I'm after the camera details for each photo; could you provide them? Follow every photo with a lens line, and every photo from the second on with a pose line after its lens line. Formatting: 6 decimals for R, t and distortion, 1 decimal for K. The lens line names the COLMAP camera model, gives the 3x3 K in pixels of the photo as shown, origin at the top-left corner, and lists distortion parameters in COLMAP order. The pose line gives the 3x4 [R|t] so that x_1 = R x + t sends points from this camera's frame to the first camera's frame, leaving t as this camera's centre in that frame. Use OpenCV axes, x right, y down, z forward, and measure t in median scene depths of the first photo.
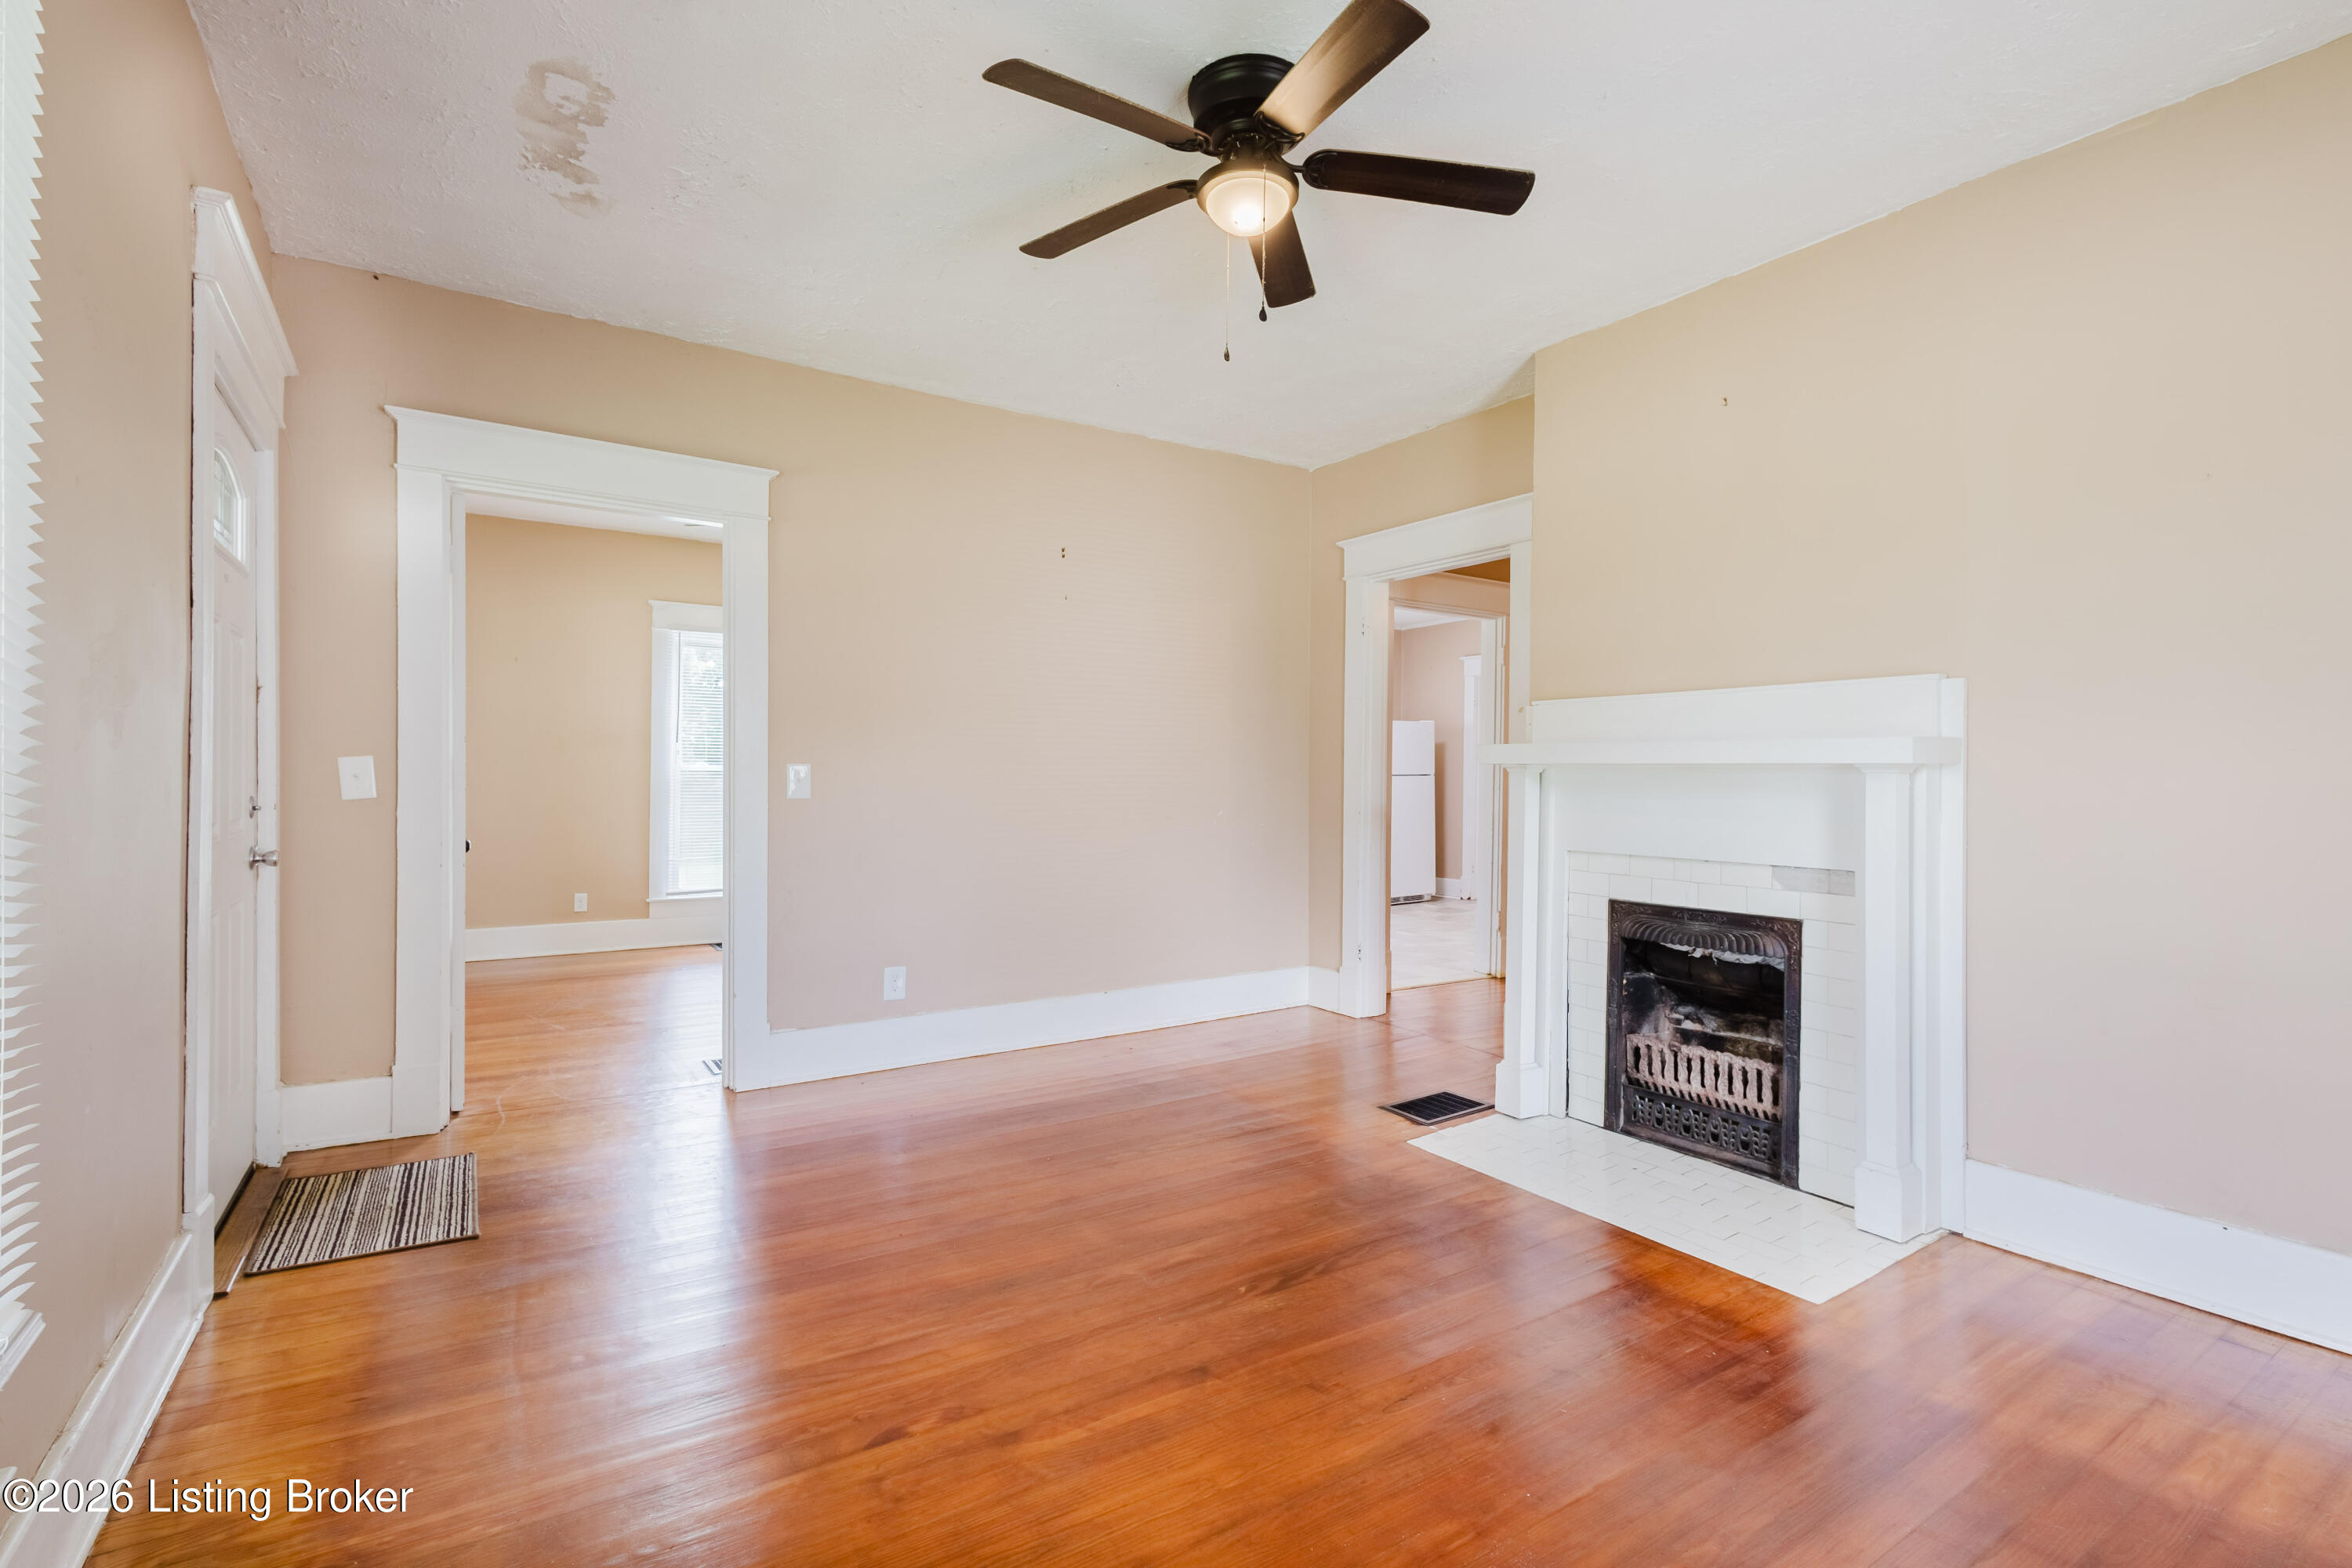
lens RADIAL K [[1078.6, 0, 1190.0], [0, 1078.6, 781.4], [0, 0, 1]] dist [0.015888, -0.002459]
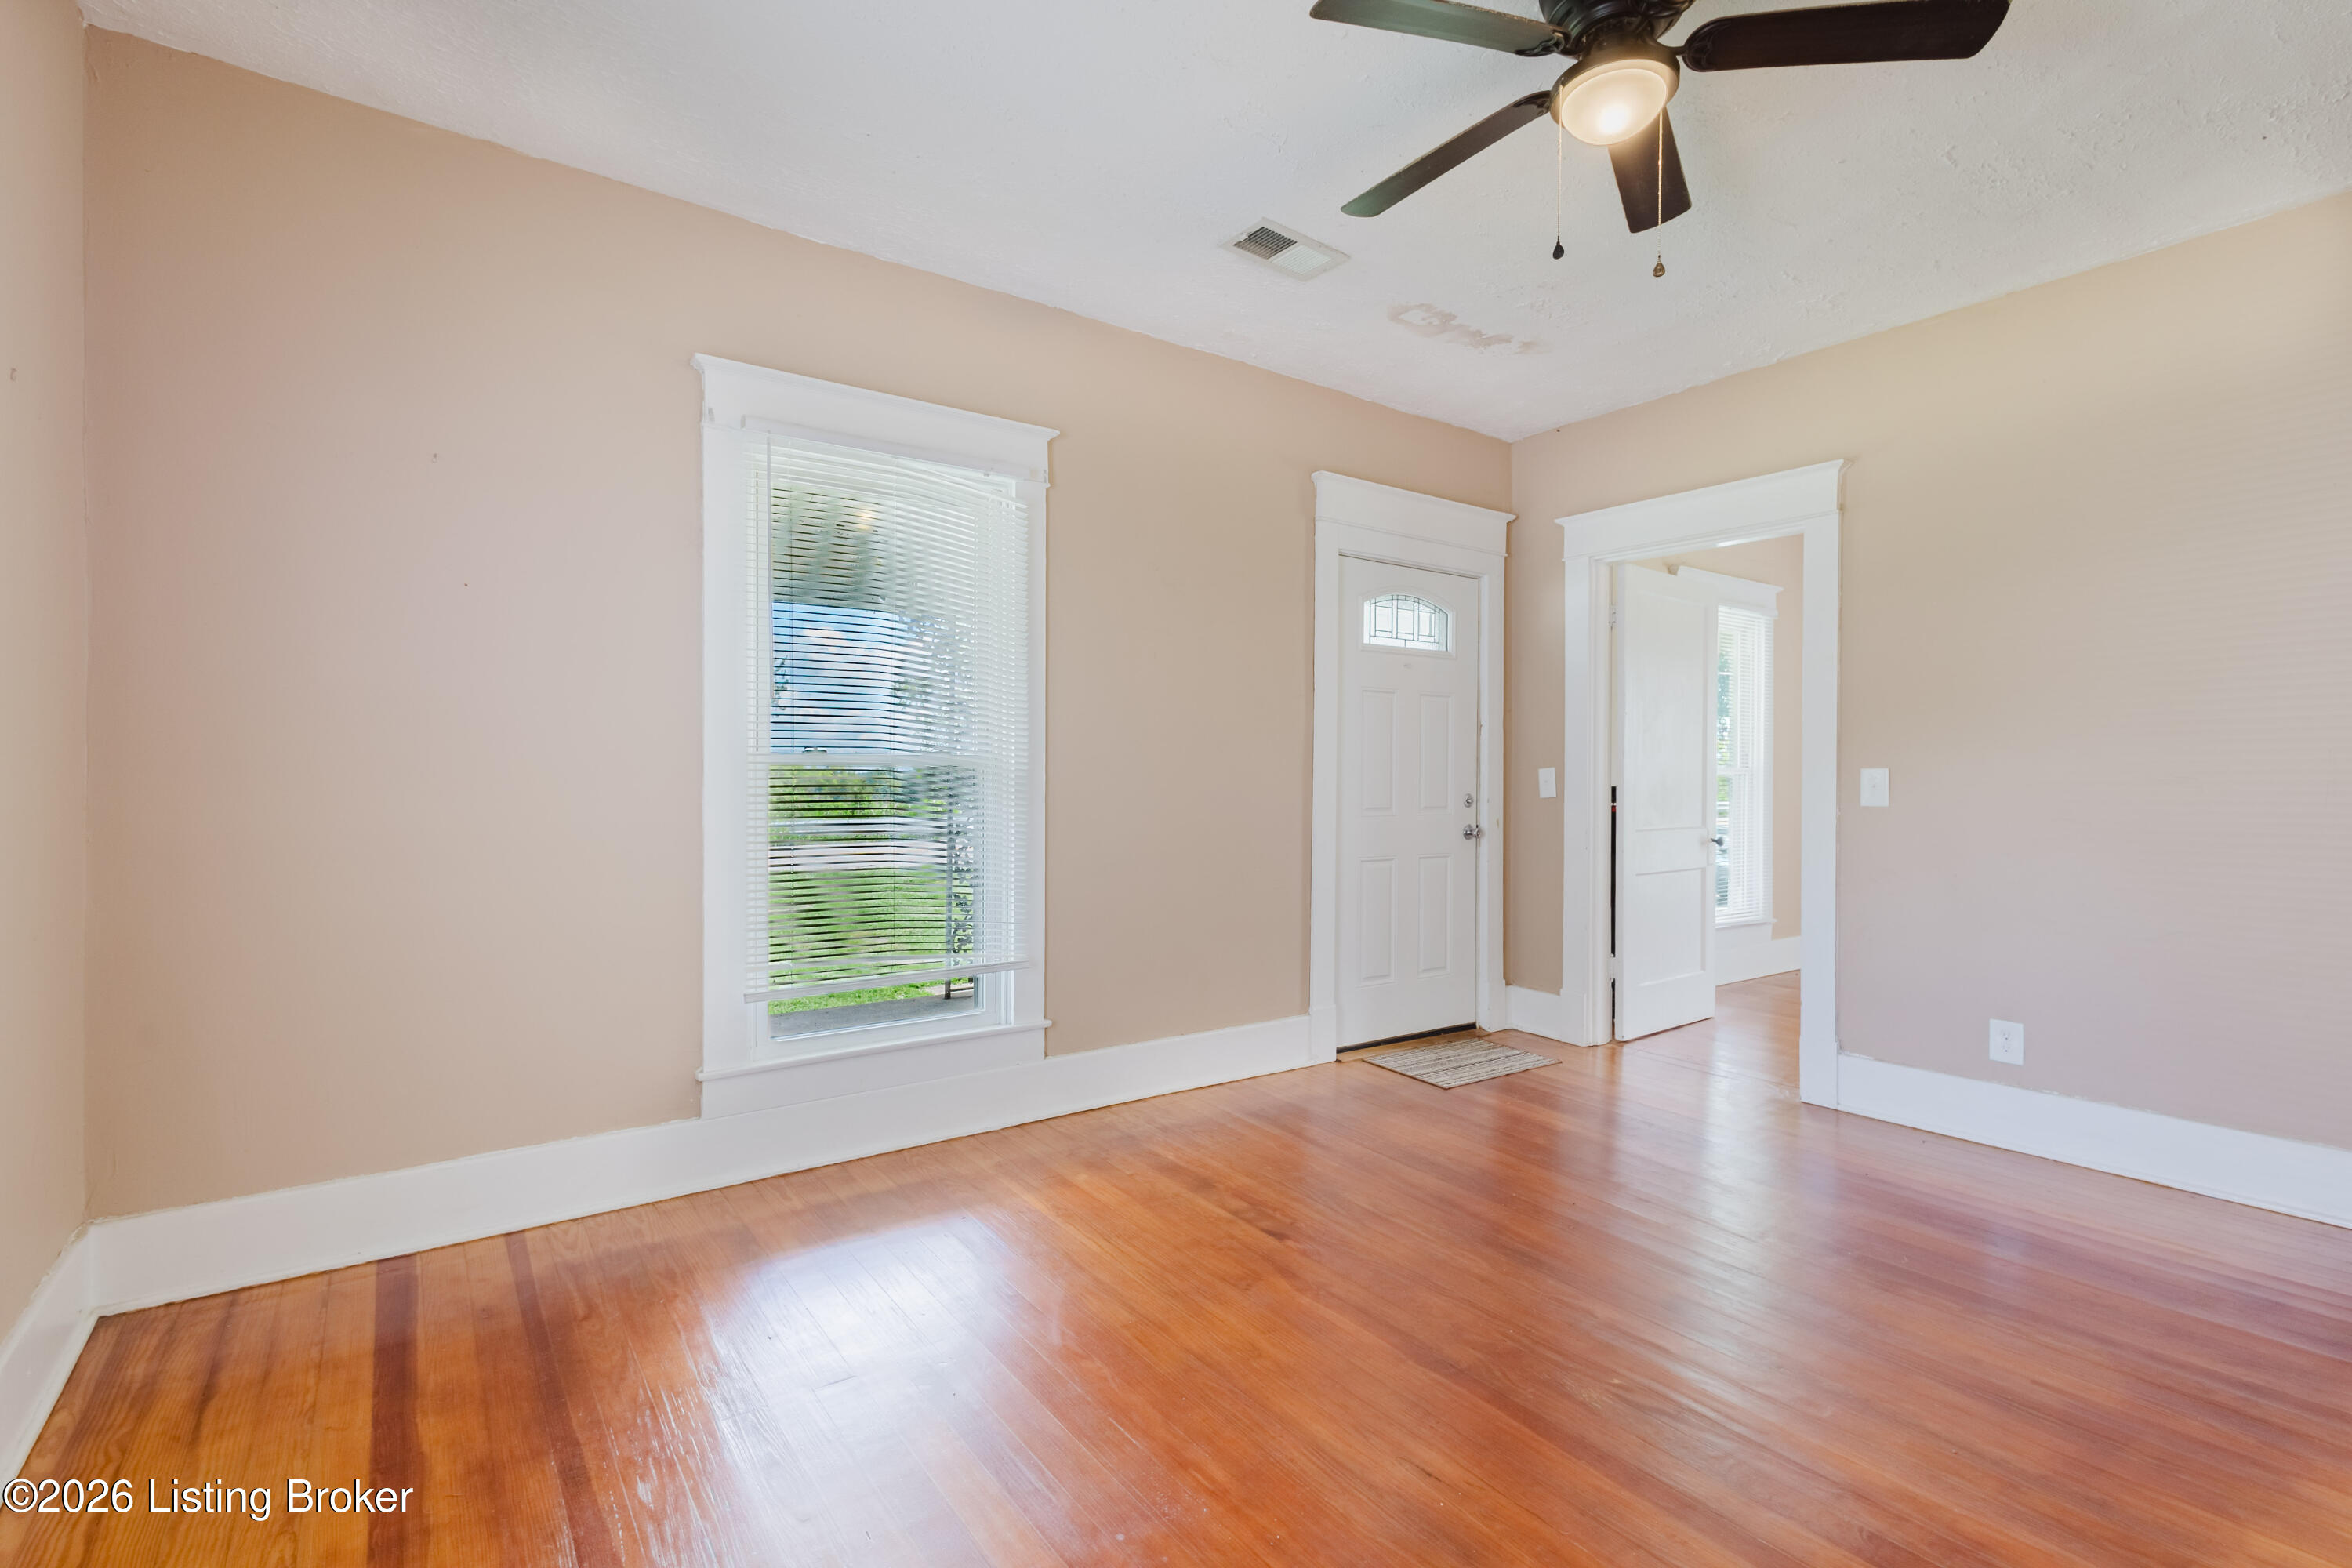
lens RADIAL K [[1078.6, 0, 1160.9], [0, 1078.6, 779.4], [0, 0, 1]] dist [0.015888, -0.002459]
pose [[0.026559, -0.004669, -0.999636, 0.702064], [-0.008719, 0.999950, -0.004902, 0.004066], [0.999609, 0.008846, 0.026517, 0.486692]]
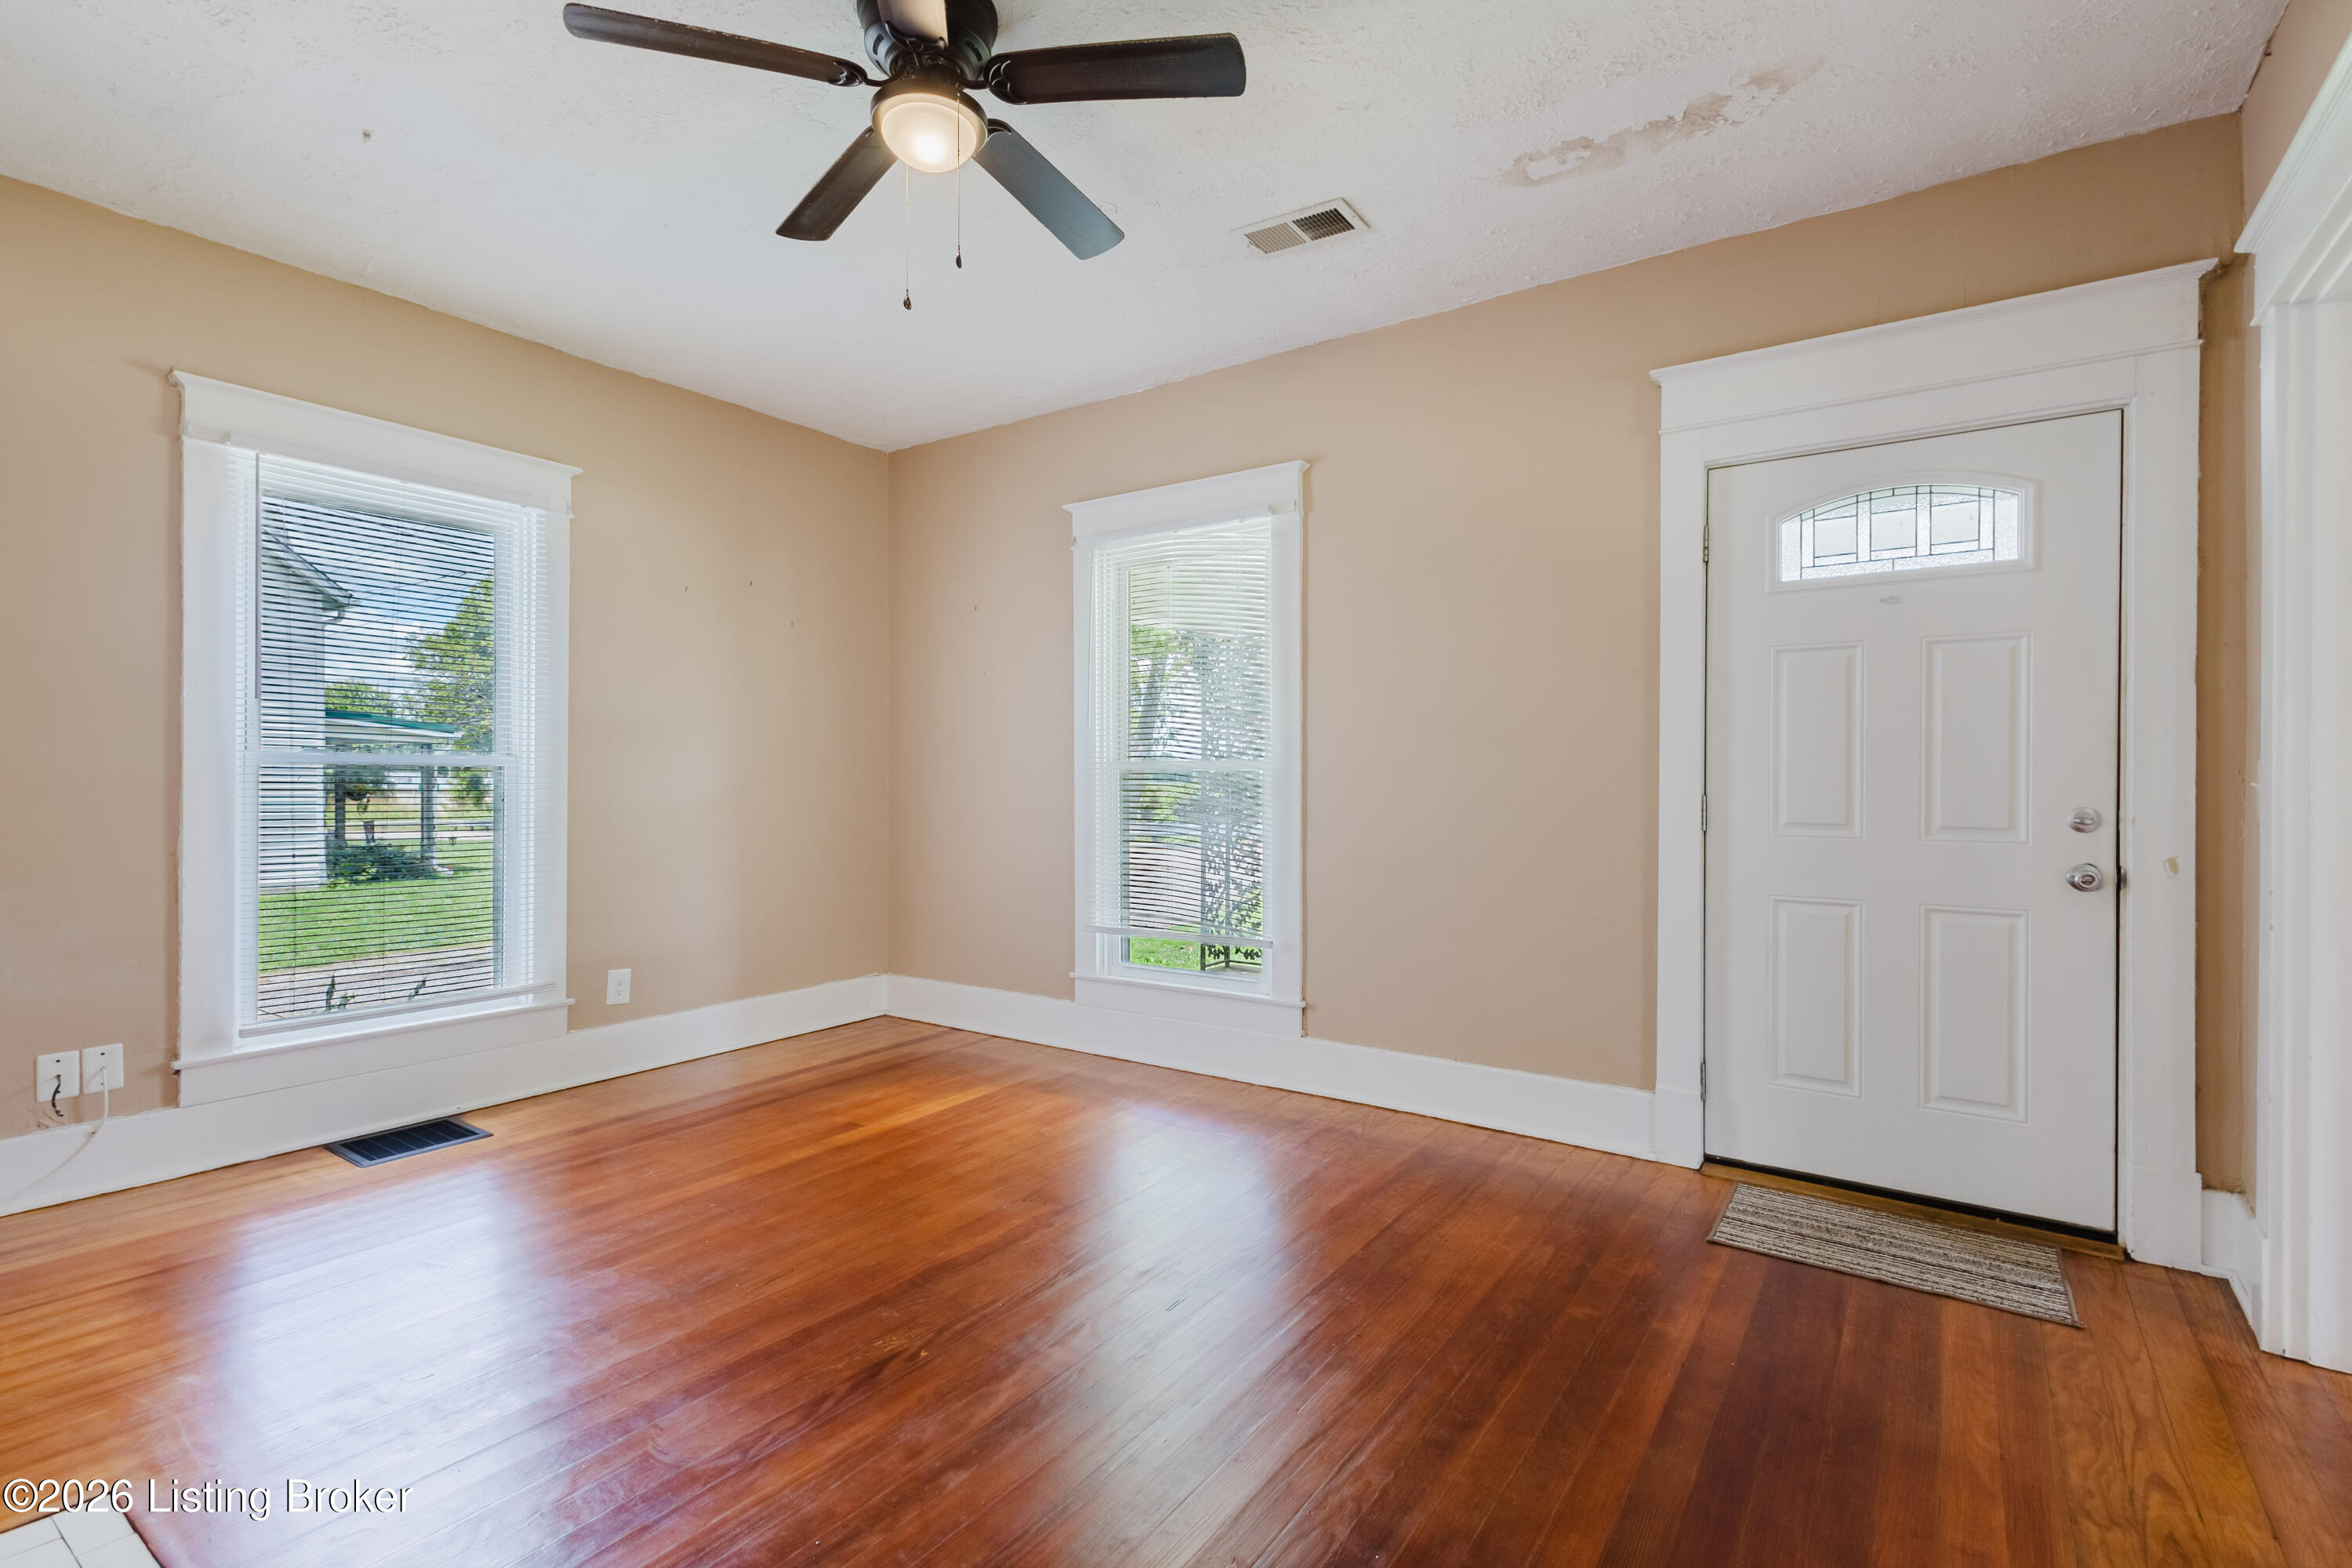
lens RADIAL K [[1078.6, 0, 1190.4], [0, 1078.6, 781.7], [0, 0, 1]] dist [0.015888, -0.002459]
pose [[-0.928627, -0.007893, -0.370930, 0.140822], [-0.010936, 0.999922, 0.006101, -0.005748], [0.370852, 0.009722, -0.928641, 1.500718]]
